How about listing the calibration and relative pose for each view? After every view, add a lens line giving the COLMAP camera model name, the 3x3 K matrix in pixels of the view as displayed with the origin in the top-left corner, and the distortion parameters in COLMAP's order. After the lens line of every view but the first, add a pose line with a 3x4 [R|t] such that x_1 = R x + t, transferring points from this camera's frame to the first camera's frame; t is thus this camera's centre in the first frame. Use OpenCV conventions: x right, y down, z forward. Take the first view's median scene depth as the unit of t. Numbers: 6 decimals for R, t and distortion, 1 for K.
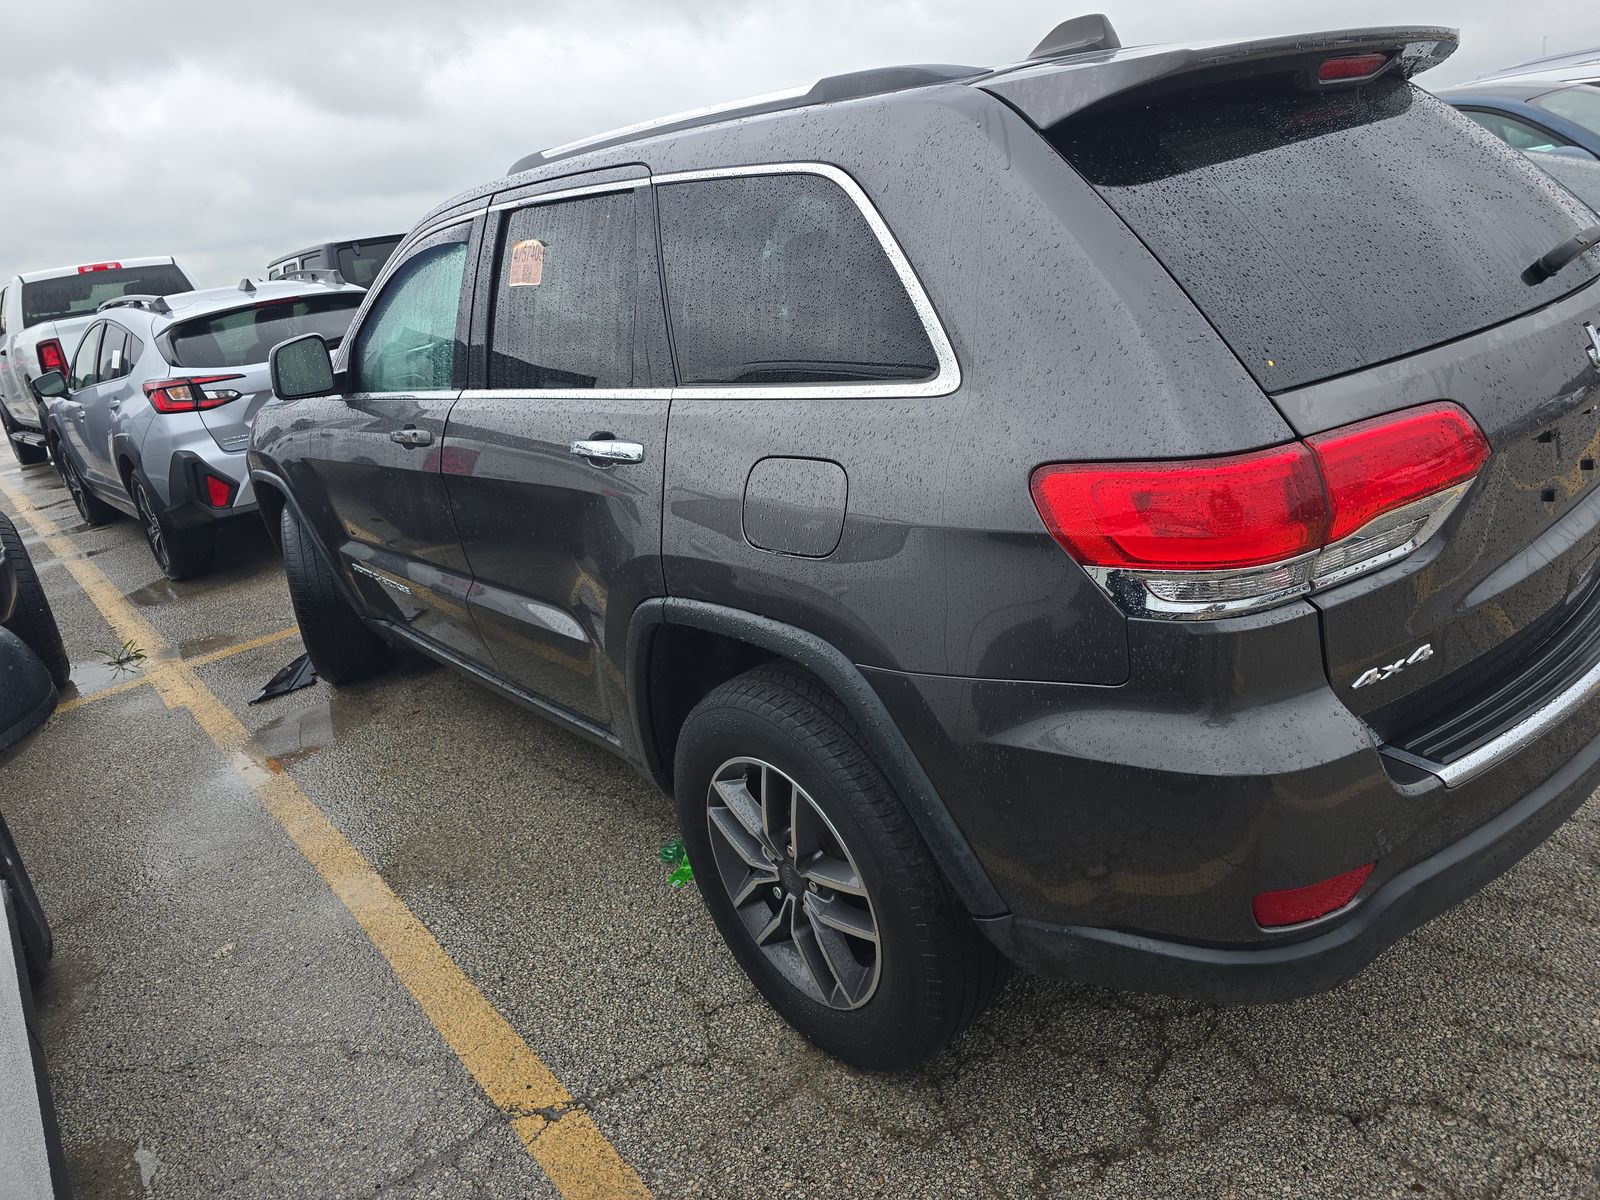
lens RADIAL K [[1058.0, 0, 796.4], [0, 1058.0, 600.7], [0, 0, 1]] dist [0.033017, 0.000559]
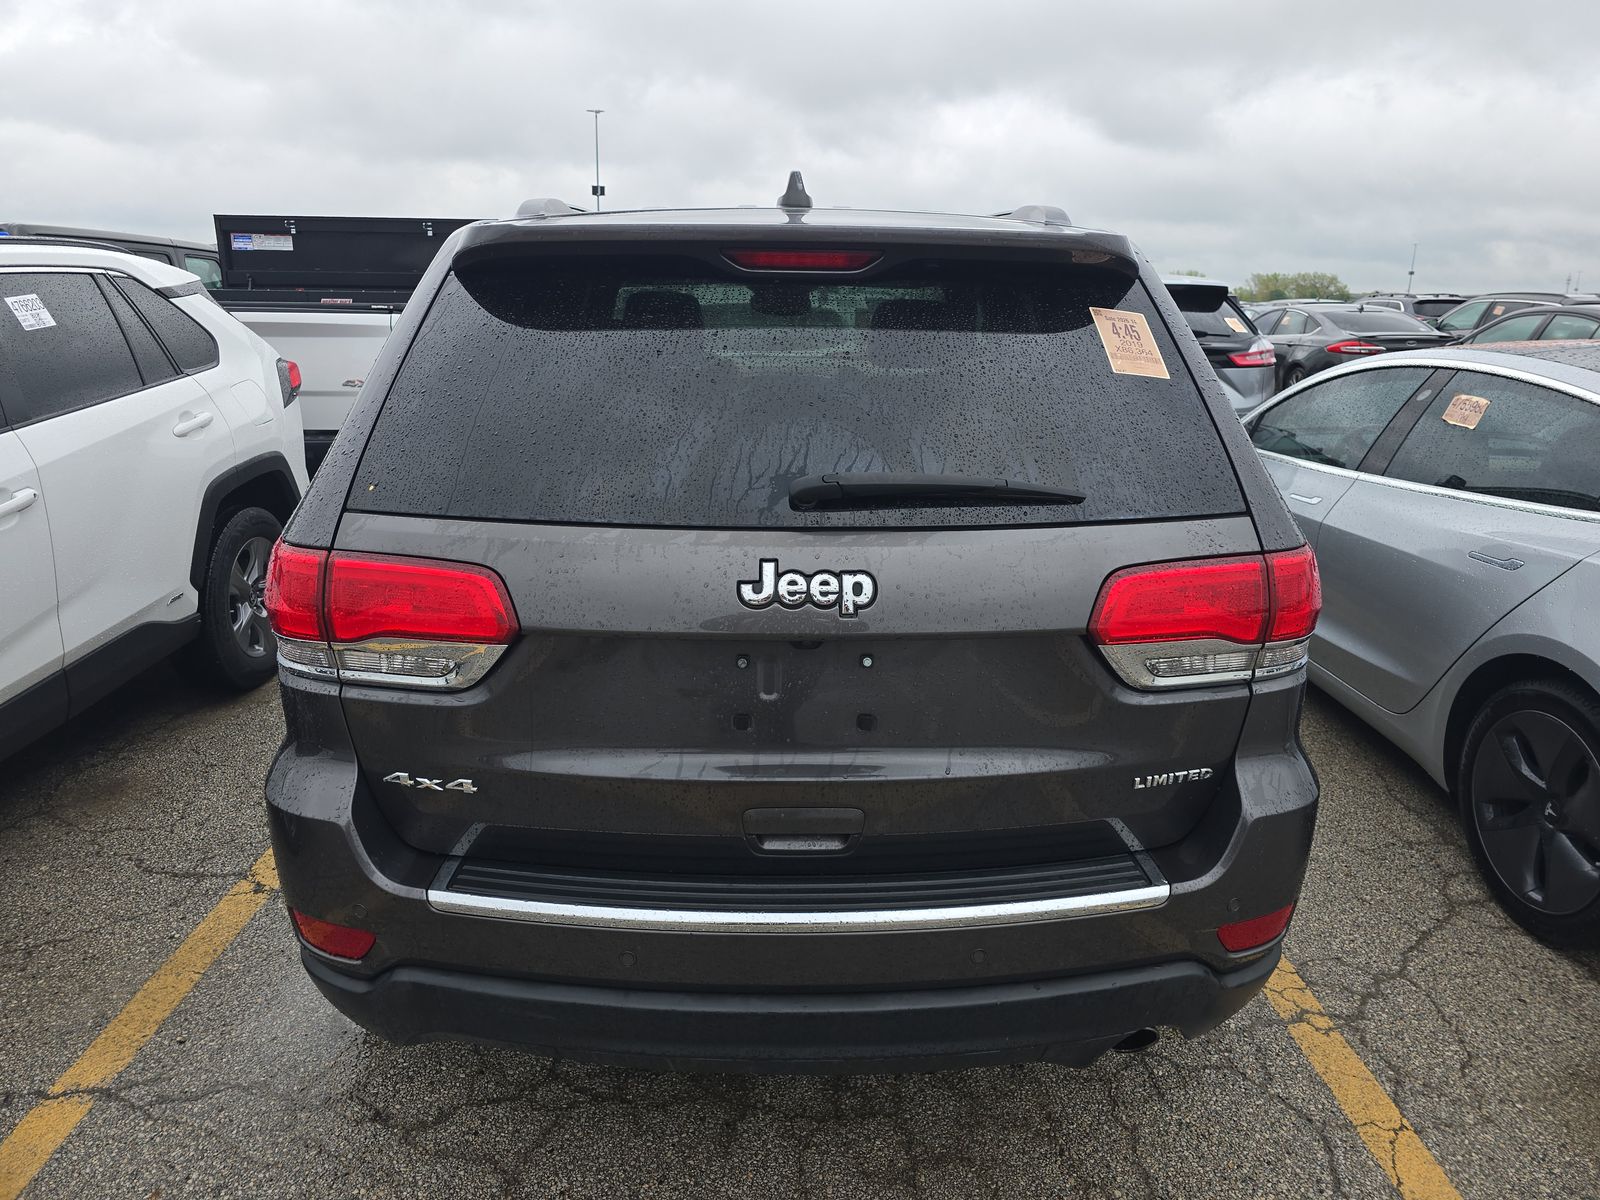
lens RADIAL K [[1058.0, 0, 794.5], [0, 1058.0, 593.1], [0, 0, 1]] dist [0.033017, 0.000559]
pose [[0.760230, 0.325476, -0.562241, 1.023410], [-0.339890, 0.936819, 0.082737, -0.250999], [0.553647, 0.128201, 0.822824, 0.193505]]
